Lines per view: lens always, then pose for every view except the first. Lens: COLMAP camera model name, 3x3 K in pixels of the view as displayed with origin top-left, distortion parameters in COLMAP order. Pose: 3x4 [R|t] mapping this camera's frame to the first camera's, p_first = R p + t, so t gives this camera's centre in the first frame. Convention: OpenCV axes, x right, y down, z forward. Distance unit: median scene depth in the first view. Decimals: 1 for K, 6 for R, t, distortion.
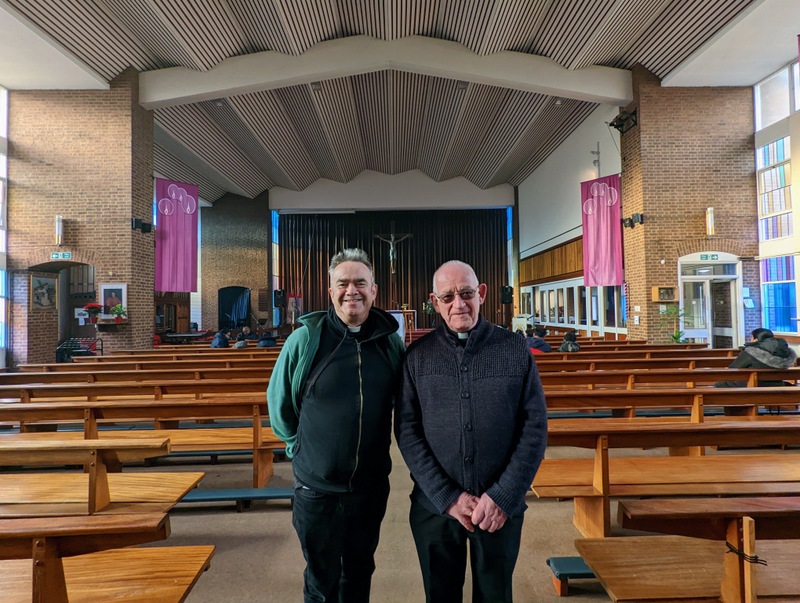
lens RADIAL K [[371.8, 0, 400.0], [0, 371.8, 301.5], [0, 0, 1]] dist [0.000194, 0.000112]
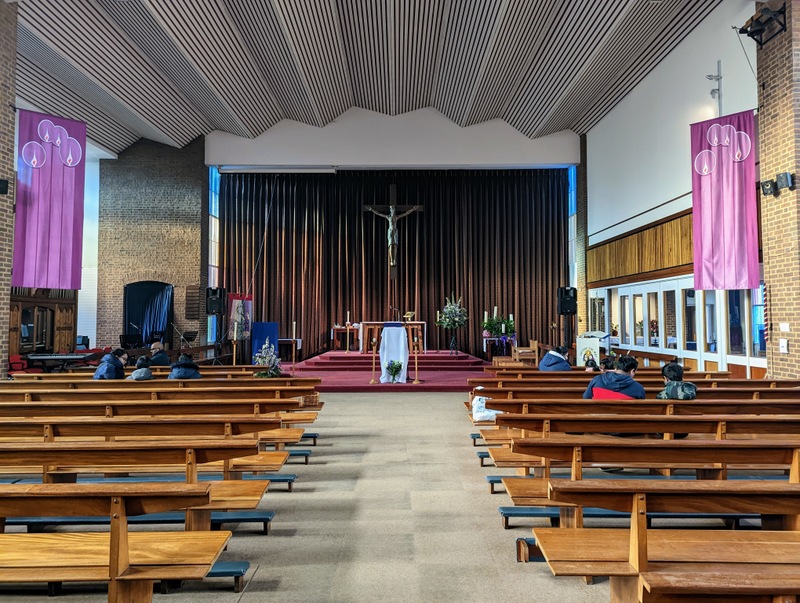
lens RADIAL K [[517.0, 0, 400.0], [0, 517.0, 301.5], [0, 0, 1]] dist [0.032536, -0.002315]
pose [[0.999641, 0.015579, -0.021815, 0.018713], [-0.015755, 0.999845, -0.007919, -0.005292], [0.021689, 0.008260, 0.999731, 0.101256]]
